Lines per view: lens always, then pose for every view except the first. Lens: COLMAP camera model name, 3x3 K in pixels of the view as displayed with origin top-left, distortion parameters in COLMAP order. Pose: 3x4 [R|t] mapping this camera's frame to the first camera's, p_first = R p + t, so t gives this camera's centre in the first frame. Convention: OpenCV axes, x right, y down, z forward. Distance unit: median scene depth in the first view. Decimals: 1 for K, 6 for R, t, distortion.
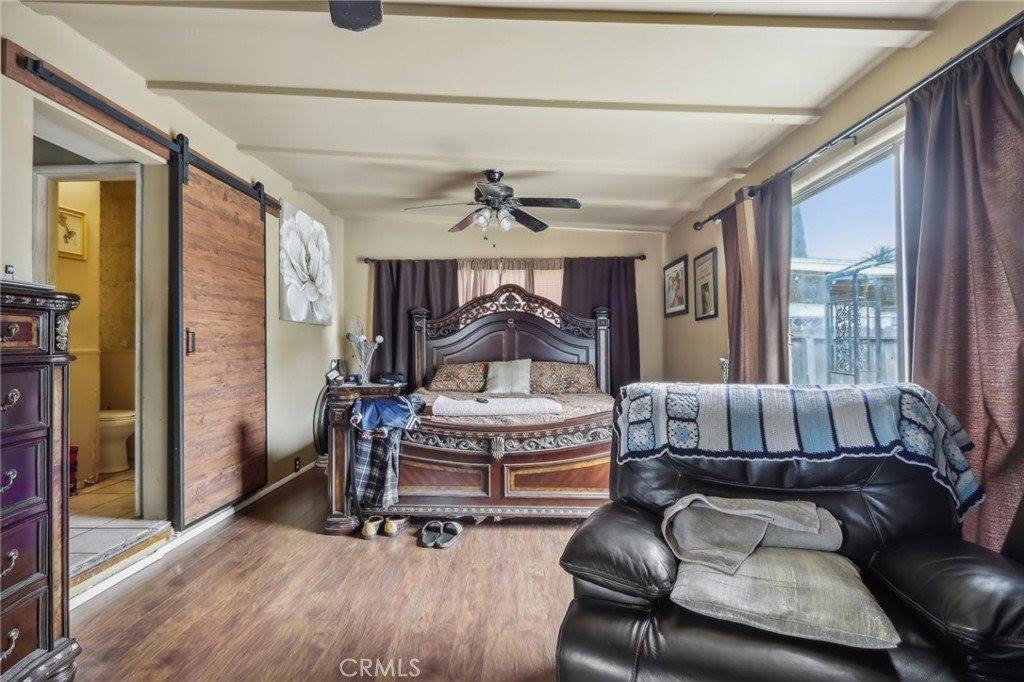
lens RADIAL K [[475.0, 0, 505.7], [0, 475.0, 343.8], [0, 0, 1]] dist [-0.000703, -0.000149]
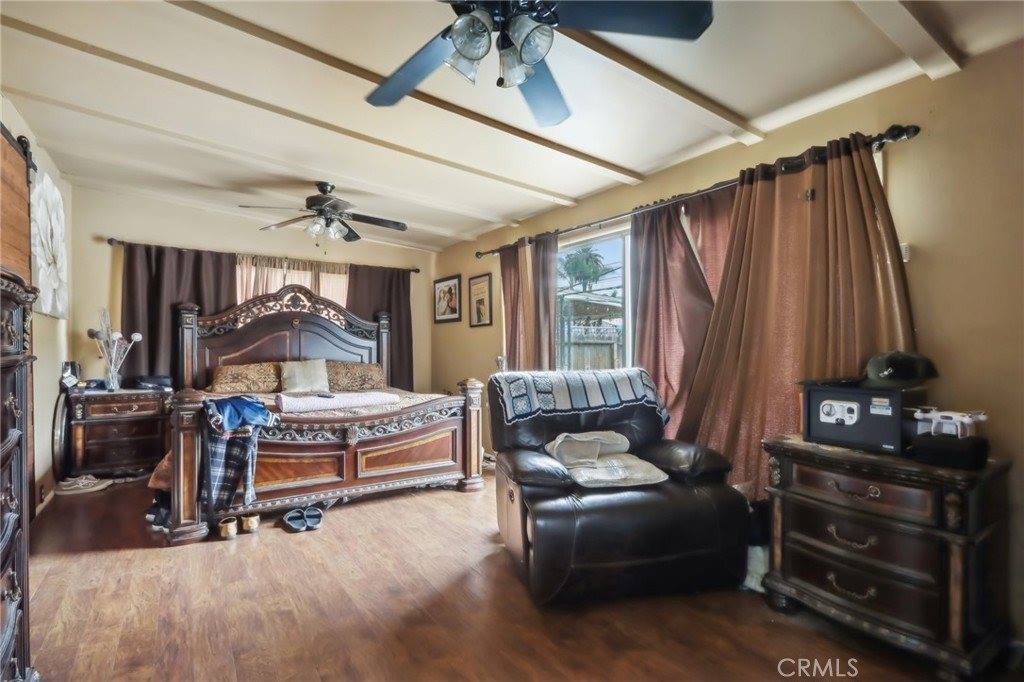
lens RADIAL K [[486.1, 0, 496.2], [0, 486.1, 349.5], [0, 0, 1]] dist [0.001619, 0.000344]
pose [[0.815411, 0.002390, 0.578878, -0.400856], [-0.008313, 0.999937, 0.007582, 0.000469], [-0.578823, -0.010994, 0.815379, -0.142462]]
